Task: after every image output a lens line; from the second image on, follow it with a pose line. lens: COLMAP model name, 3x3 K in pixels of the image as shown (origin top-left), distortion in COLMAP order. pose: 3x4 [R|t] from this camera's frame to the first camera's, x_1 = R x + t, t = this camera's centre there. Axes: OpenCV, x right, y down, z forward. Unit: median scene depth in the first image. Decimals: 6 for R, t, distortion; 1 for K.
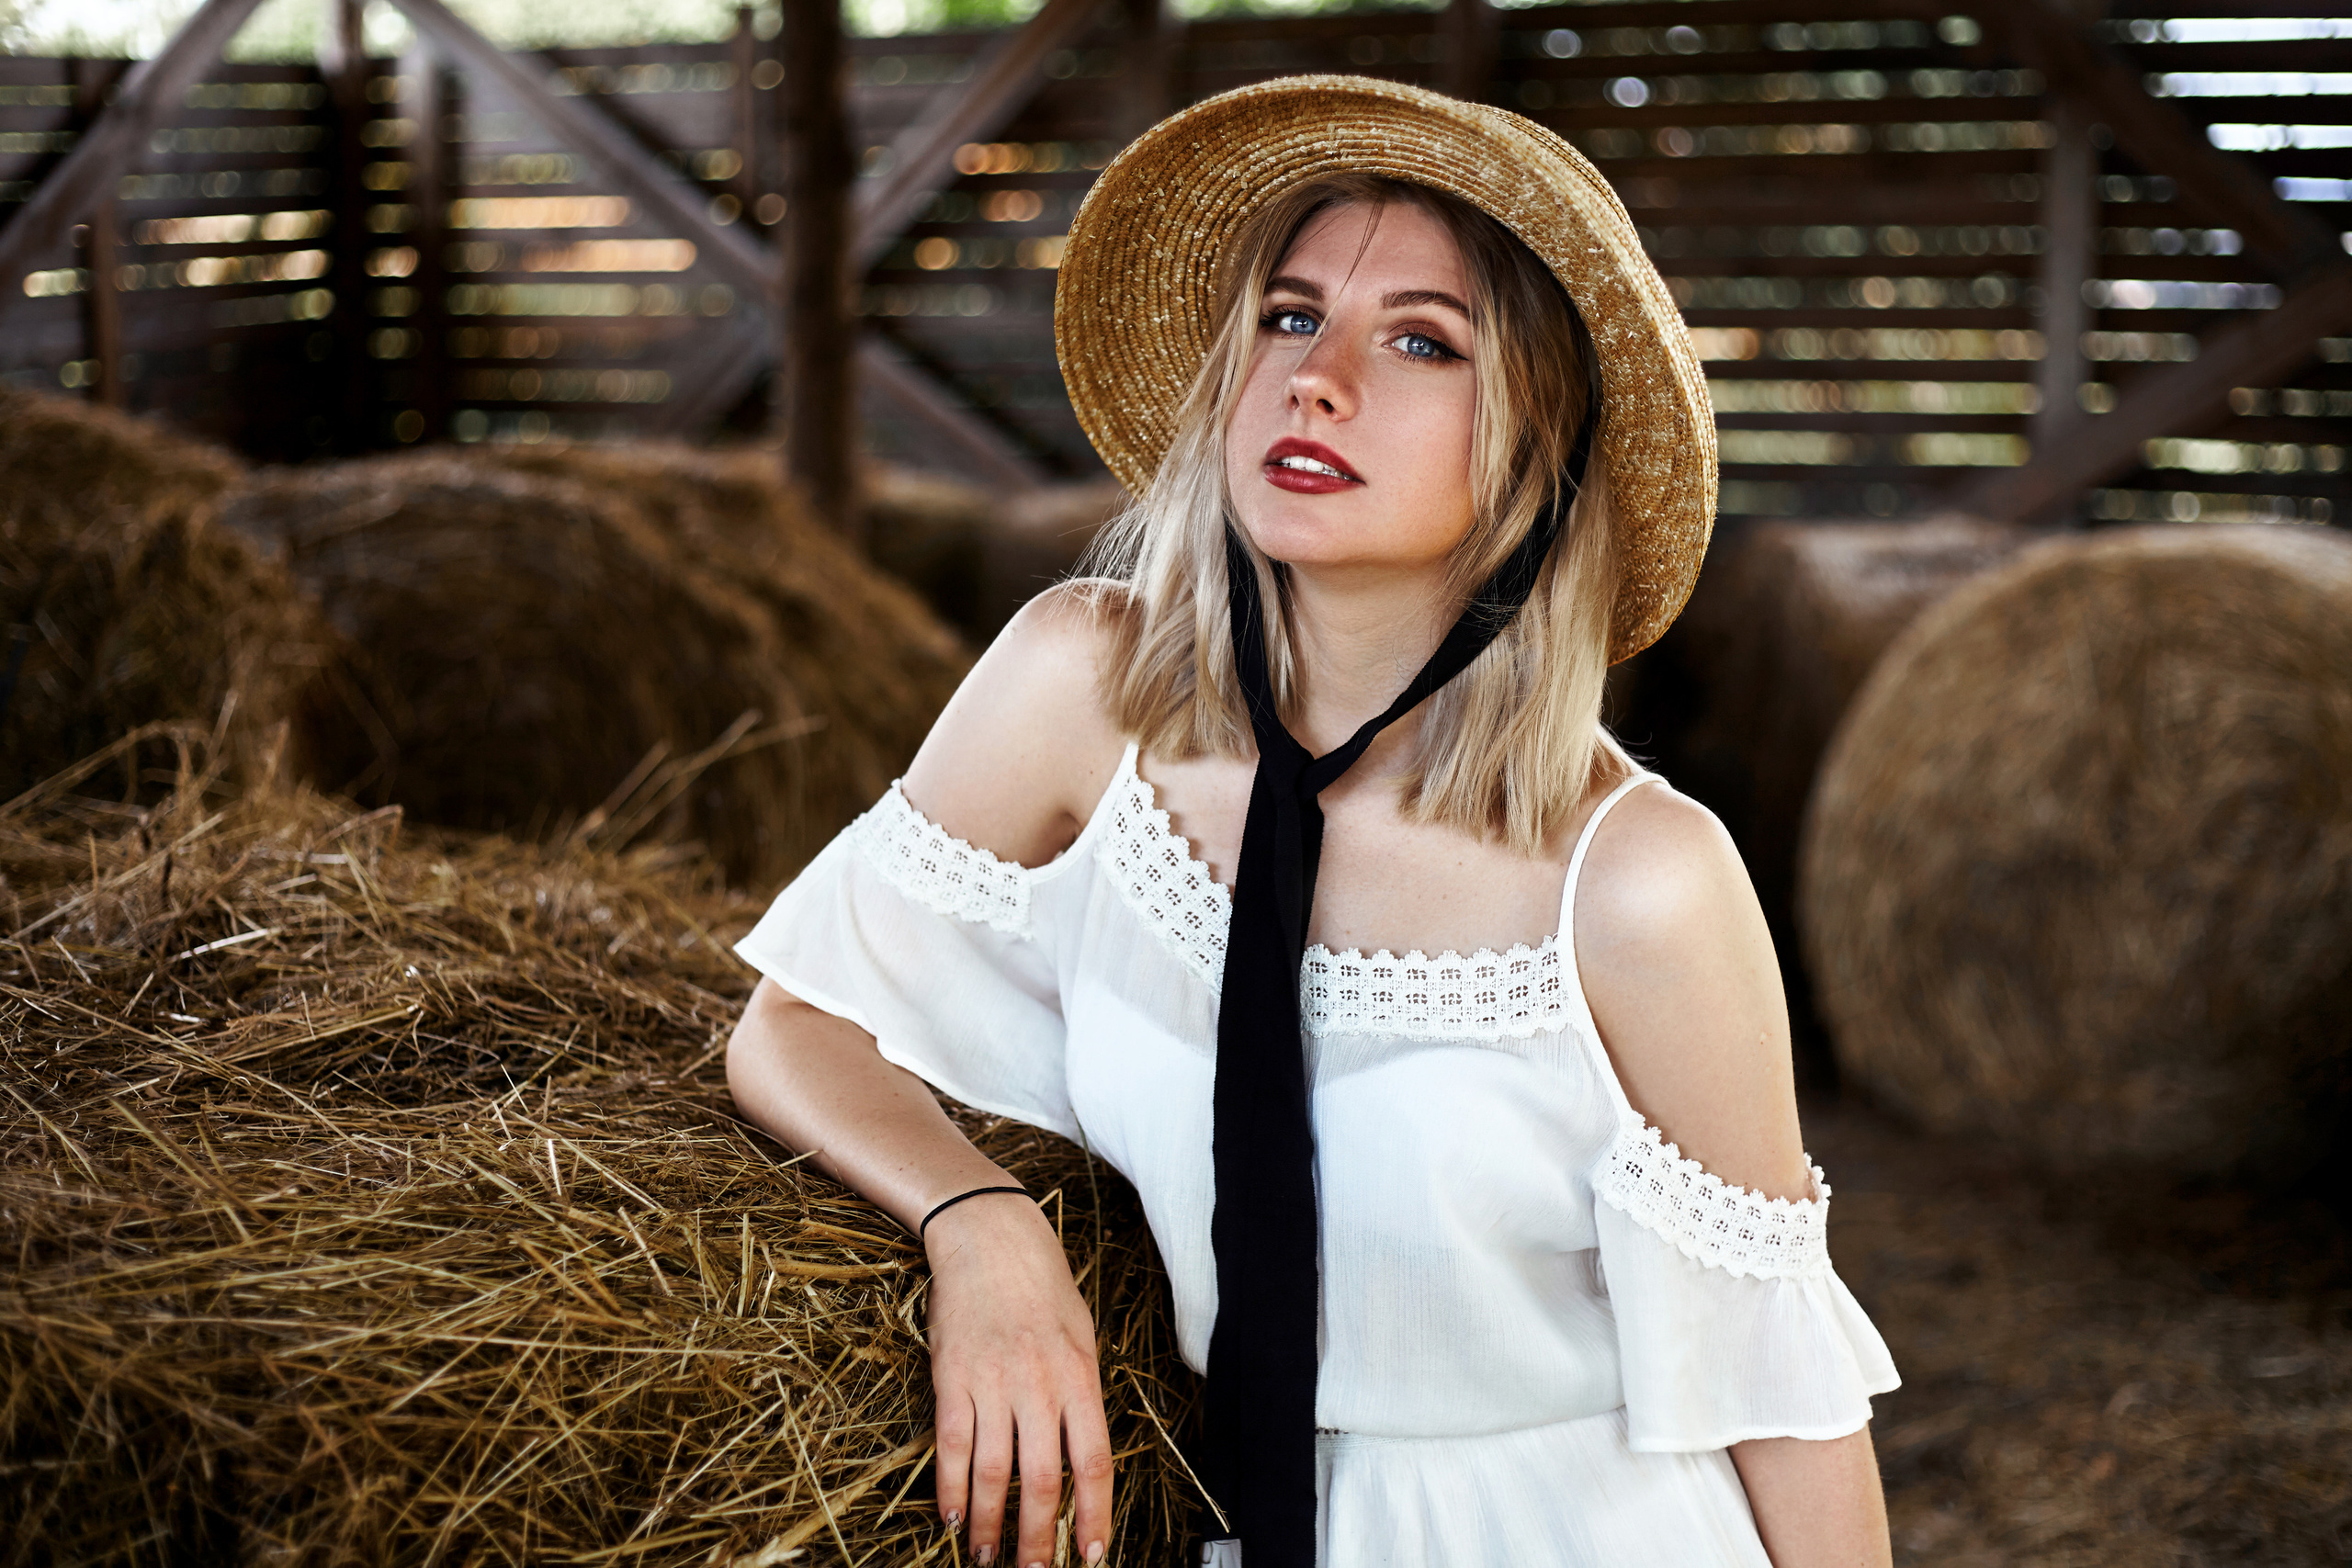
lens RADIAL K [[3642.9, 0, 1176.0], [0, 3642.9, 784.0], [0, 0, 1]] dist [0.018745, -0.696925]
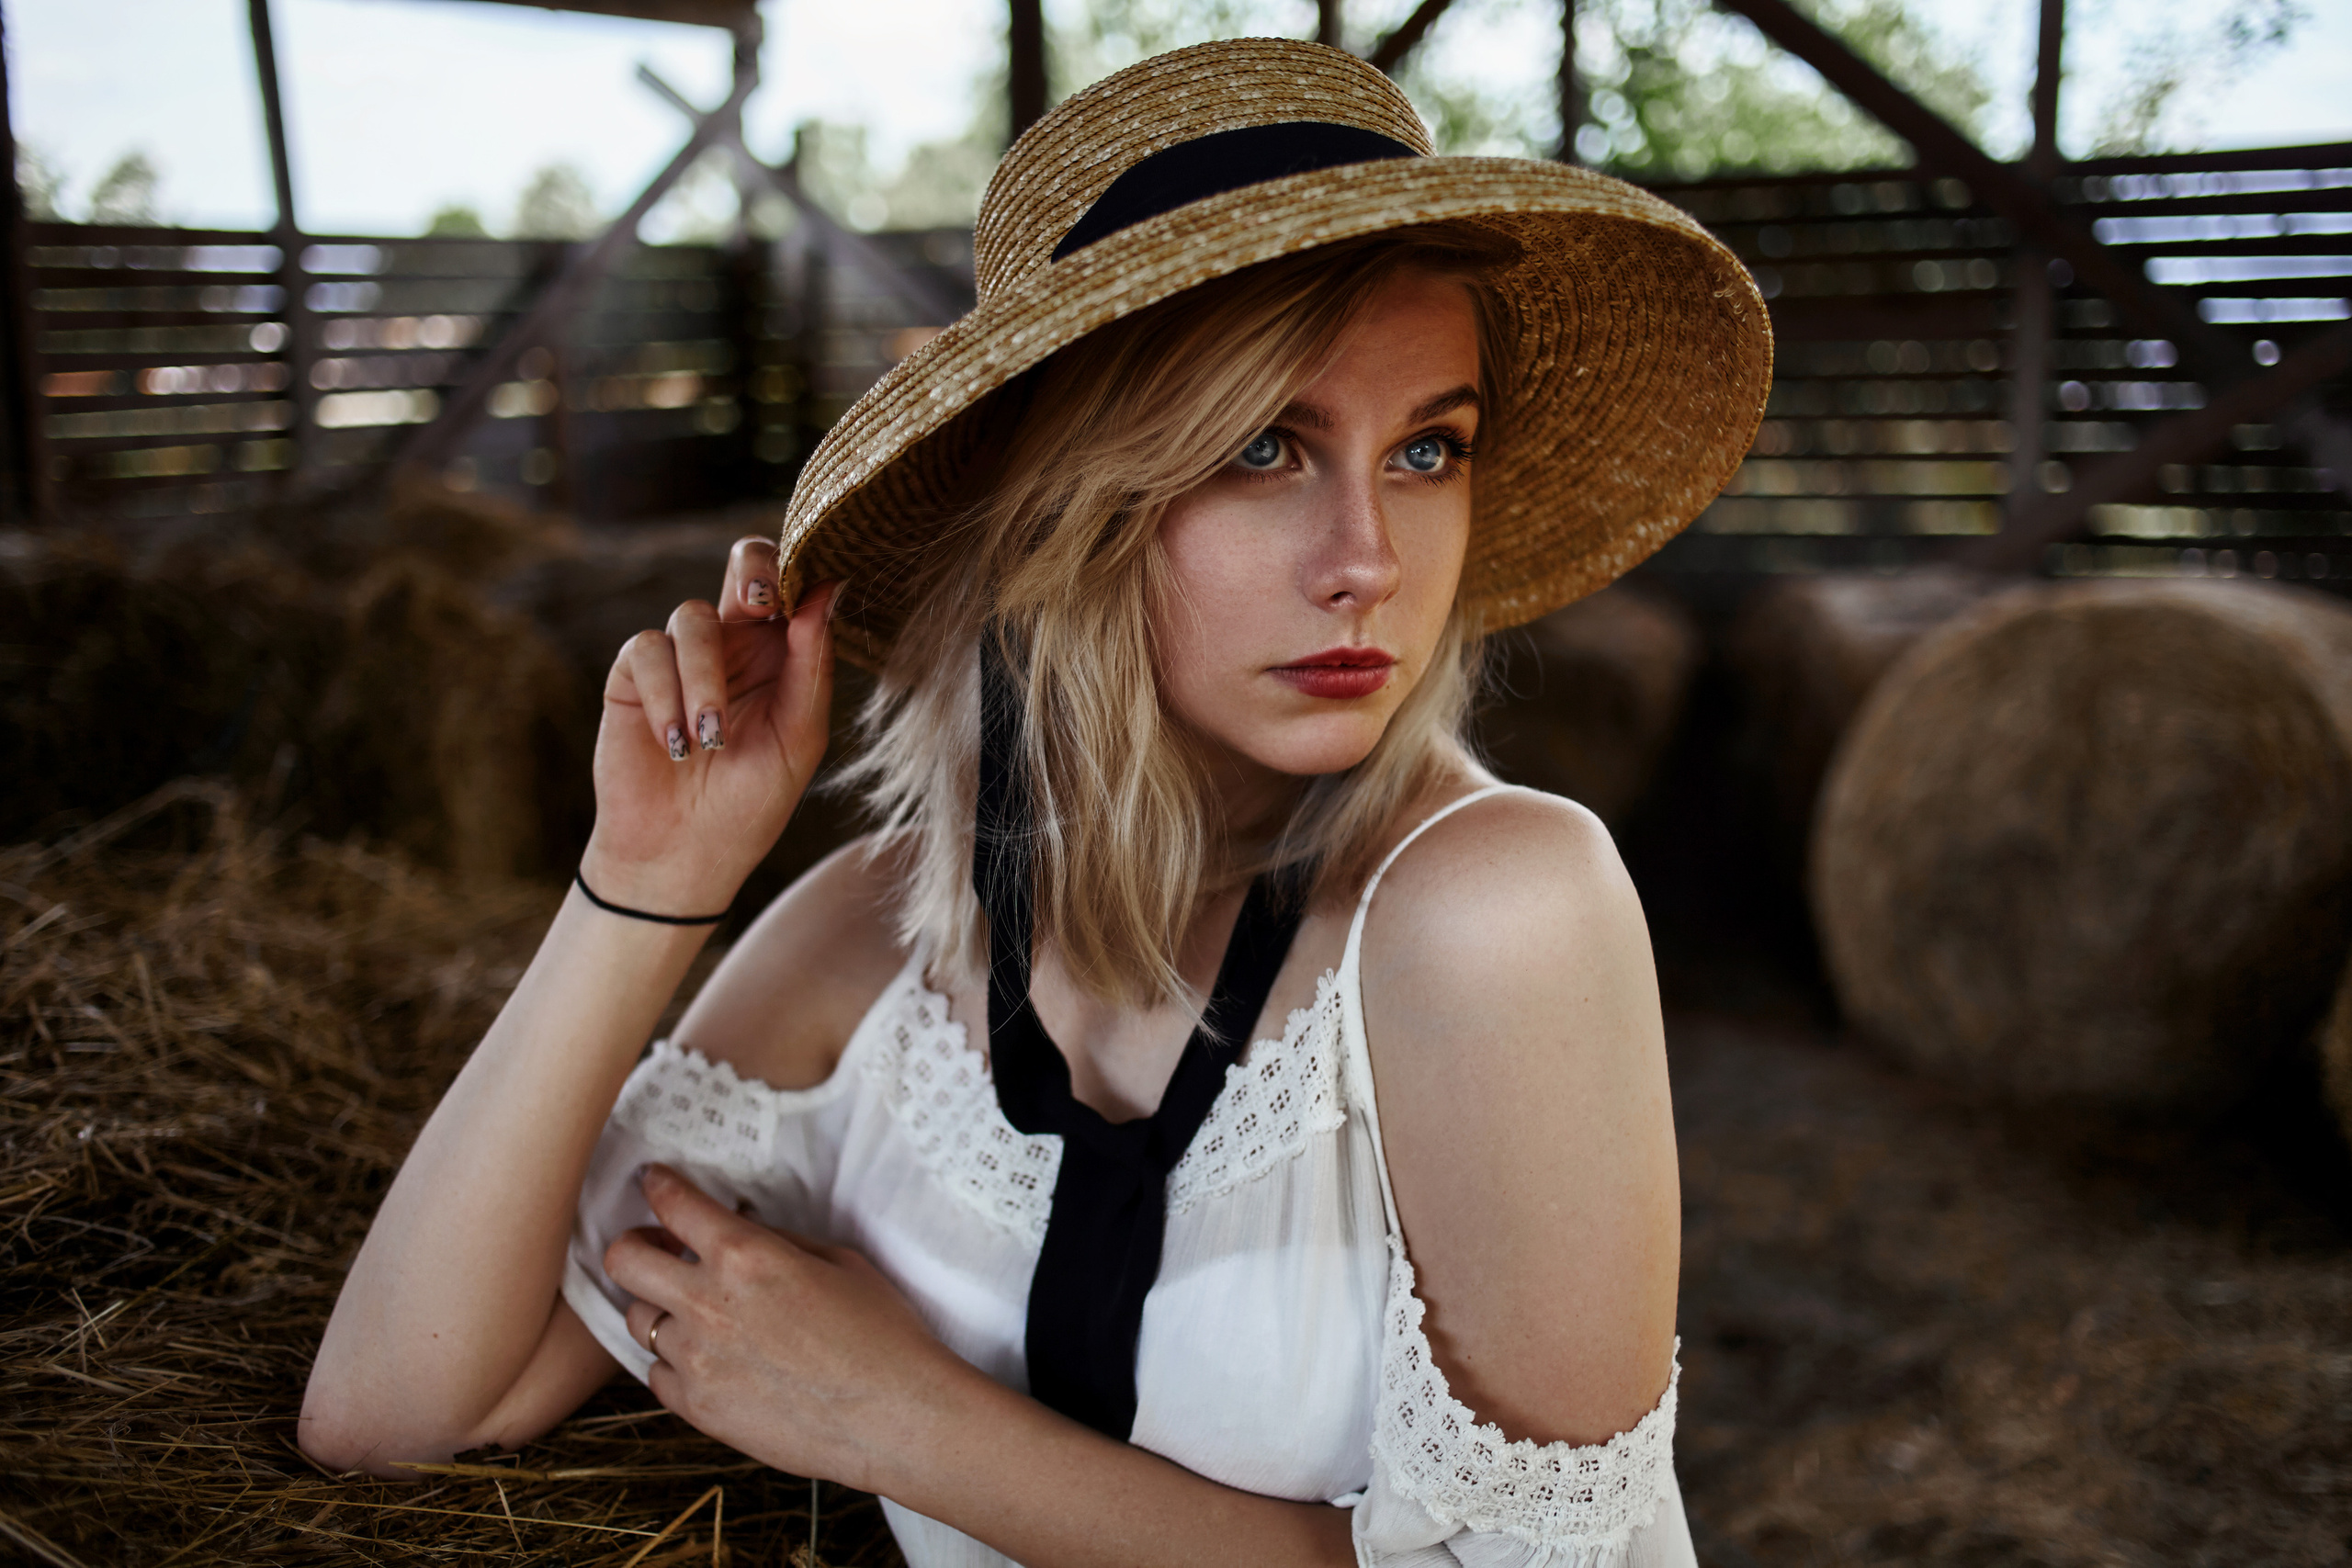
lens RADIAL K [[2489.1, 0, 1182.1], [0, 2489.1, 753.3], [0, 0, 1]] dist [-0.039831, 0.010880]
pose [[0.996143, 0.000364, -0.087743, 0.032006], [-0.000352, 1.000000, 0.000157, -0.012195], [0.087743, -0.000125, 0.996143, 0.139324]]
